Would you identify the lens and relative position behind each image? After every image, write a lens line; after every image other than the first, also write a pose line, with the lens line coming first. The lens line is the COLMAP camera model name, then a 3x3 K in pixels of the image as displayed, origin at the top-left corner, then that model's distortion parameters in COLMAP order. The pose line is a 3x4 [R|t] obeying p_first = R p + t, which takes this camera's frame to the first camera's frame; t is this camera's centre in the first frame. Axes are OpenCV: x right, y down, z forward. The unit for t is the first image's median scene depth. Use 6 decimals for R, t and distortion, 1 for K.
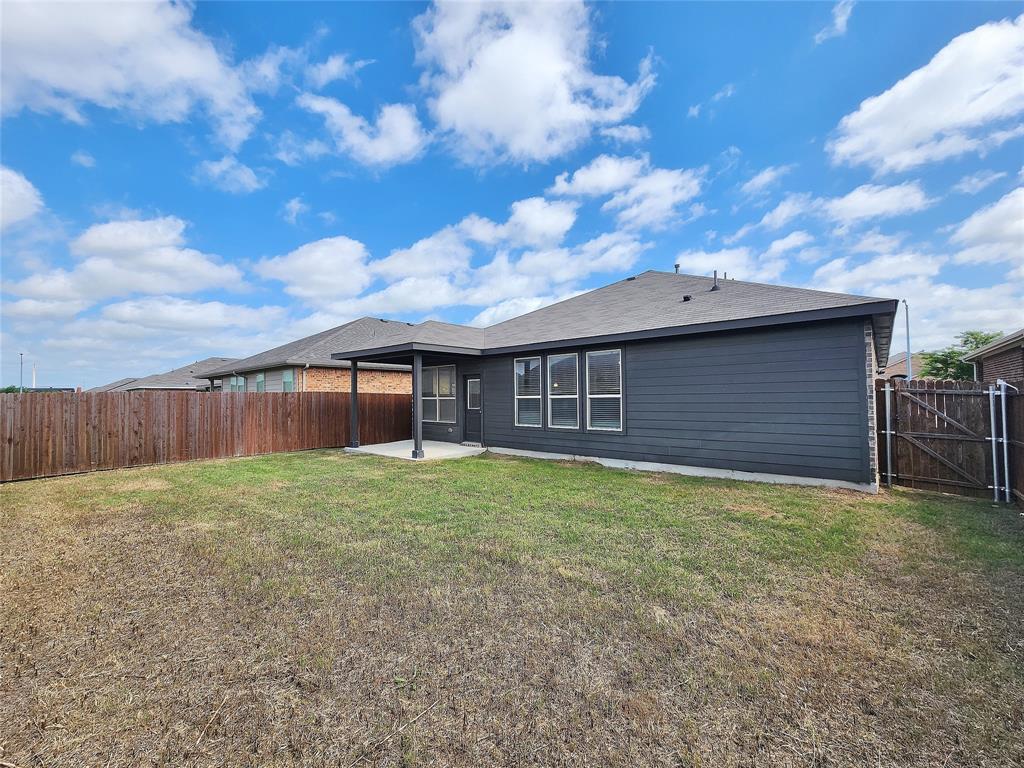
lens RADIAL K [[419.9, 0, 511.9], [0, 419.9, 386.5], [0, 0, 1]] dist [0.001275, -0.000421]
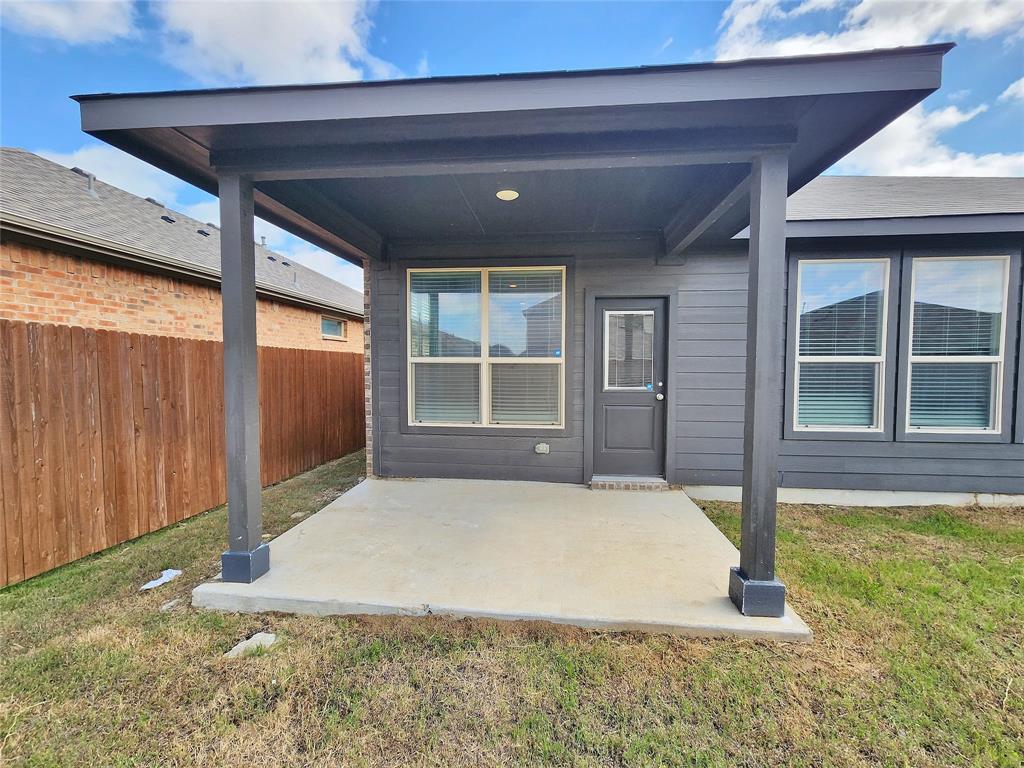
lens RADIAL K [[419.9, 0, 514.6], [0, 419.9, 381.2], [0, 0, 1]] dist [0.001275, -0.000421]
pose [[0.809420, -0.019210, 0.586916, -0.400461], [-0.023487, 0.997606, 0.065043, 0.024394], [-0.586761, -0.066432, 0.807031, 0.763826]]
